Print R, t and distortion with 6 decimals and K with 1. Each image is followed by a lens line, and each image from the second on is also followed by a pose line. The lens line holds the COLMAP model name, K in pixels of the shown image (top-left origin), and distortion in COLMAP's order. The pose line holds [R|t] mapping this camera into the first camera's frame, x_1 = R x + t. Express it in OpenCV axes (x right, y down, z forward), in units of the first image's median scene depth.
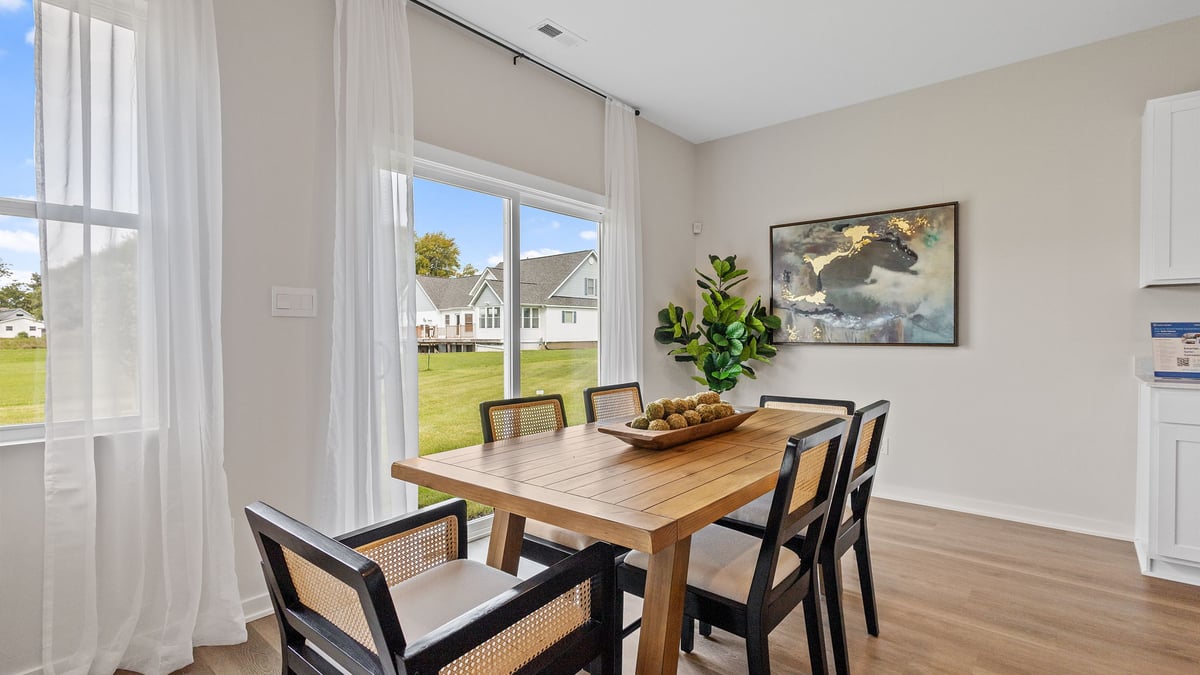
lens RADIAL K [[551.7, 0, 603.0], [0, 551.7, 337.8], [0, 0, 1]] dist [0.005894, -0.002404]
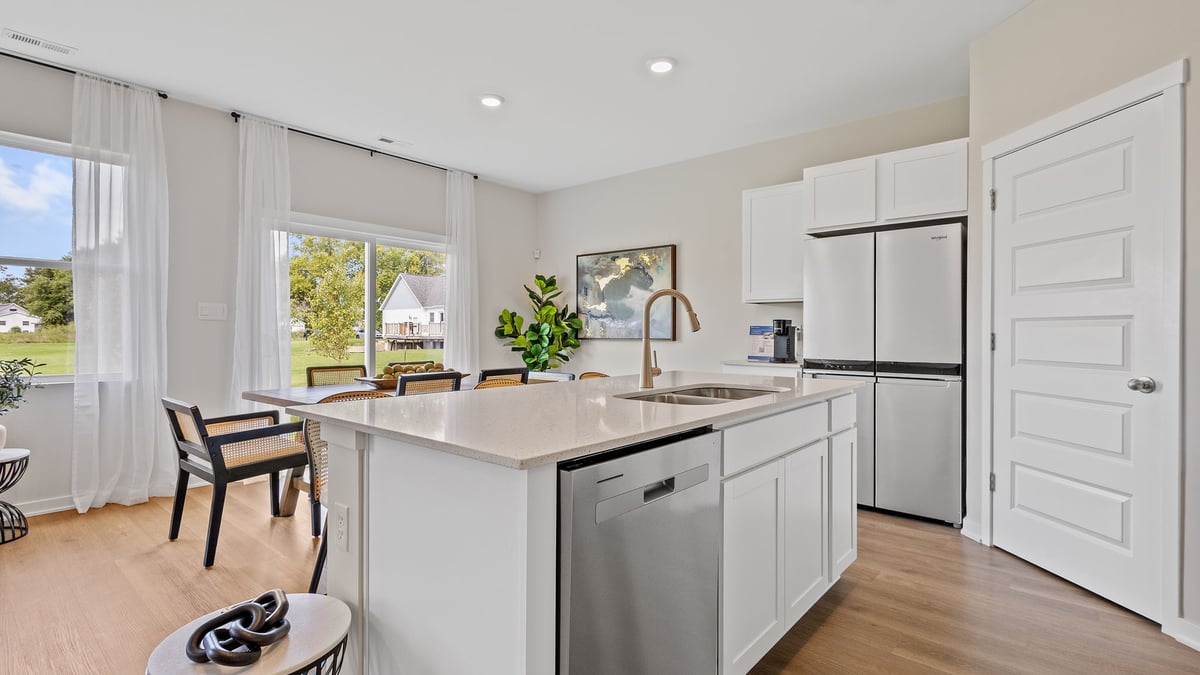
lens RADIAL K [[551.7, 0, 597.5], [0, 551.7, 329.8], [0, 0, 1]] dist [0.005894, -0.002404]
pose [[0.999977, 0.006406, 0.002054, 0.400938], [-0.006382, 0.999914, -0.011441, 0.003921], [-0.002127, 0.011428, 0.999932, -0.459243]]
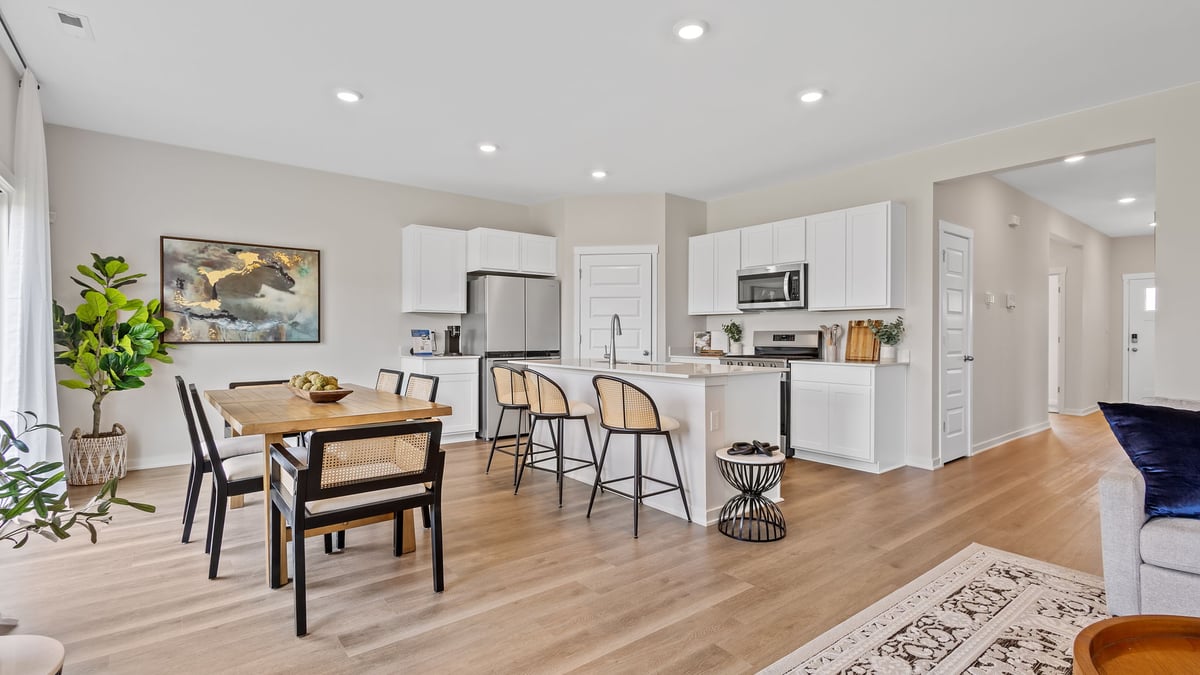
lens RADIAL K [[551.7, 0, 596.8], [0, 551.7, 336.4], [0, 0, 1]] dist [0.005894, -0.002404]
pose [[0.197372, -0.001293, 0.980328, -0.680602], [0.004247, 0.999991, 0.000464, 0.000034], [-0.980319, 0.004072, 0.197376, -0.070149]]
